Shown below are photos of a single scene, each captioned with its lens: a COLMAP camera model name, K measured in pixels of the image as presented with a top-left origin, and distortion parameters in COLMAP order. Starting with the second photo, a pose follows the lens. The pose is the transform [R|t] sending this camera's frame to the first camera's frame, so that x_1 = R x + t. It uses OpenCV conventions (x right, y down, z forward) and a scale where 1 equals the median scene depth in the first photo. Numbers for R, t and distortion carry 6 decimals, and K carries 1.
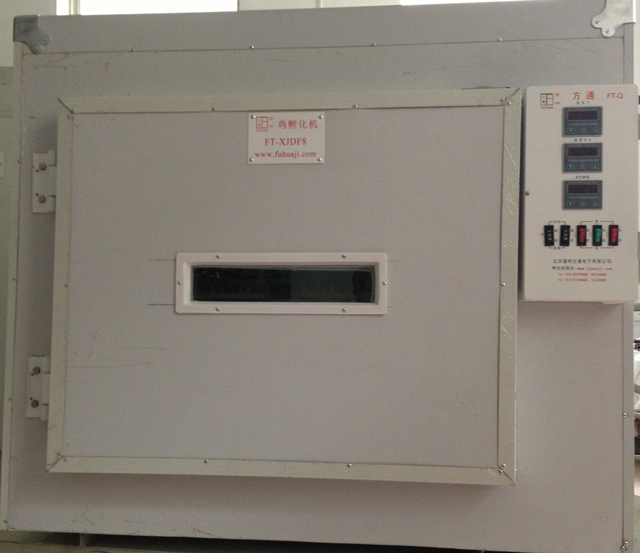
lens RADIAL K [[691.5, 0, 319.4], [0, 691.5, 277.0], [0, 0, 1]] dist [-0.067575, 0.000000]
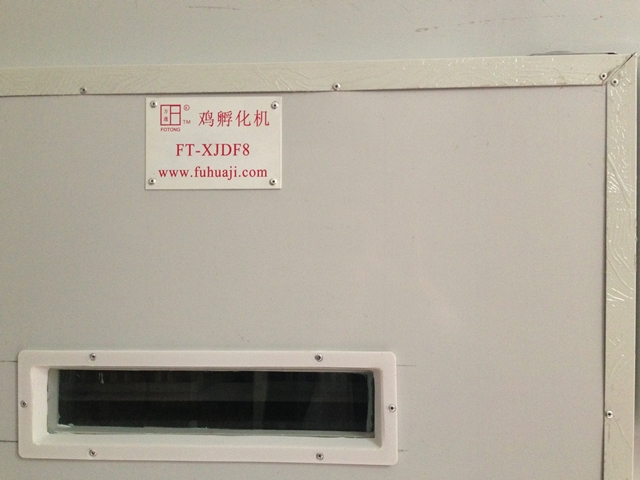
lens RADIAL K [[607.7, 0, 324.6], [0, 607.7, 241.8], [0, 0, 1]] dist [-0.014207, 0.000000]
pose [[0.998557, -0.008967, 0.052943, 0.014731], [0.008475, 0.999919, 0.009521, -0.125549], [-0.053024, -0.009058, 0.998552, 0.502877]]
